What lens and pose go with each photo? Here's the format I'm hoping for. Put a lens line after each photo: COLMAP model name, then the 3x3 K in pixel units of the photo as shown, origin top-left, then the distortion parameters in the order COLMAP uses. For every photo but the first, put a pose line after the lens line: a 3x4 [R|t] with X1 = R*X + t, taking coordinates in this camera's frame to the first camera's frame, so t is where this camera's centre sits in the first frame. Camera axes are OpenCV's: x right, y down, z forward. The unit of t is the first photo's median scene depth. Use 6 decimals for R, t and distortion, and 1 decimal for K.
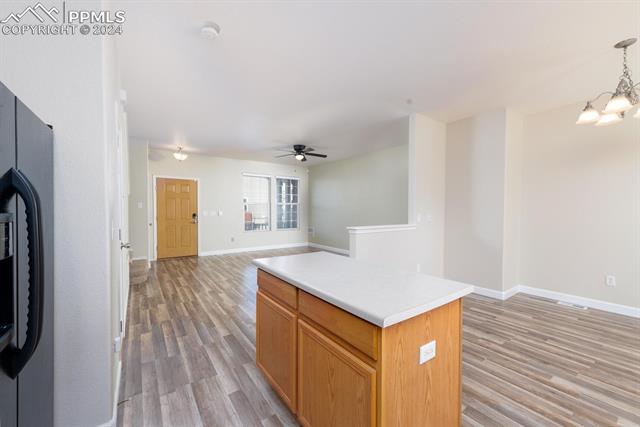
lens RADIAL K [[259.7, 0, 324.5], [0, 259.7, 207.8], [0, 0, 1]] dist [0.003421, 0.000017]
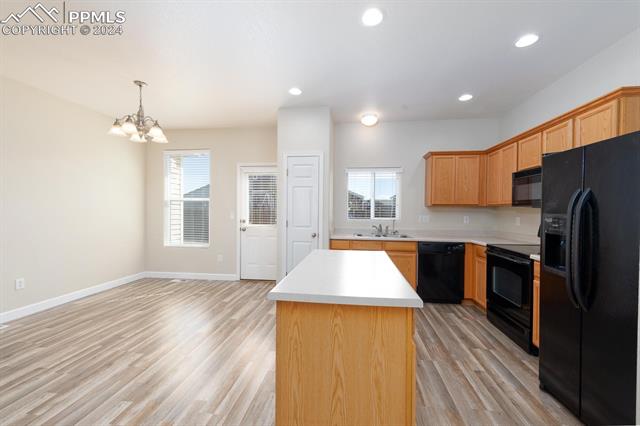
lens RADIAL K [[252.4, 0, 322.3], [0, 252.4, 213.9], [0, 0, 1]] dist [0.002106, -0.000005]
pose [[-0.727723, -0.018526, 0.685621, -0.363819], [-0.014738, 0.999827, 0.011372, 0.007332], [-0.685713, -0.001829, -0.727870, 1.148105]]
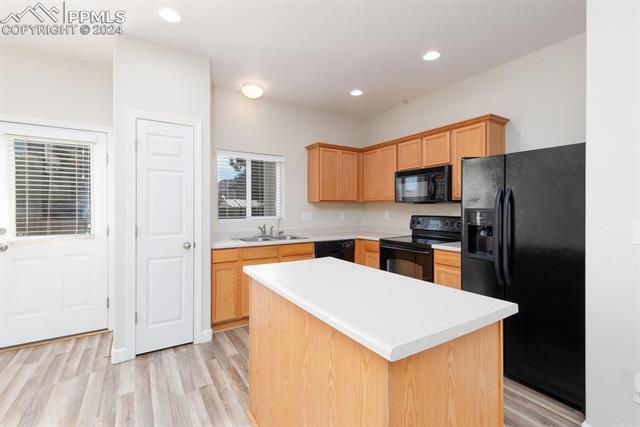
lens RADIAL K [[291.1, 0, 320.7], [0, 291.1, 209.8], [0, 0, 1]] dist [0.009218, -0.000703]
pose [[-0.998031, -0.001401, 0.062701, 0.061858], [-0.001391, 0.999999, 0.000213, 0.010168], [-0.062701, 0.000126, -0.998032, 1.190130]]
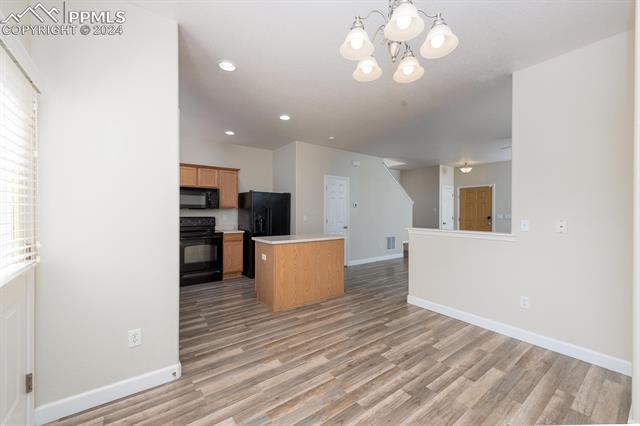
lens RADIAL K [[252.4, 0, 322.3], [0, 252.4, 213.9], [0, 0, 1]] dist [0.002106, -0.000005]
pose [[0.009788, 0.006068, -0.999934, 1.499111], [0.002402, 0.999979, 0.006092, 0.006743], [0.999949, -0.002462, 0.009773, 0.735334]]
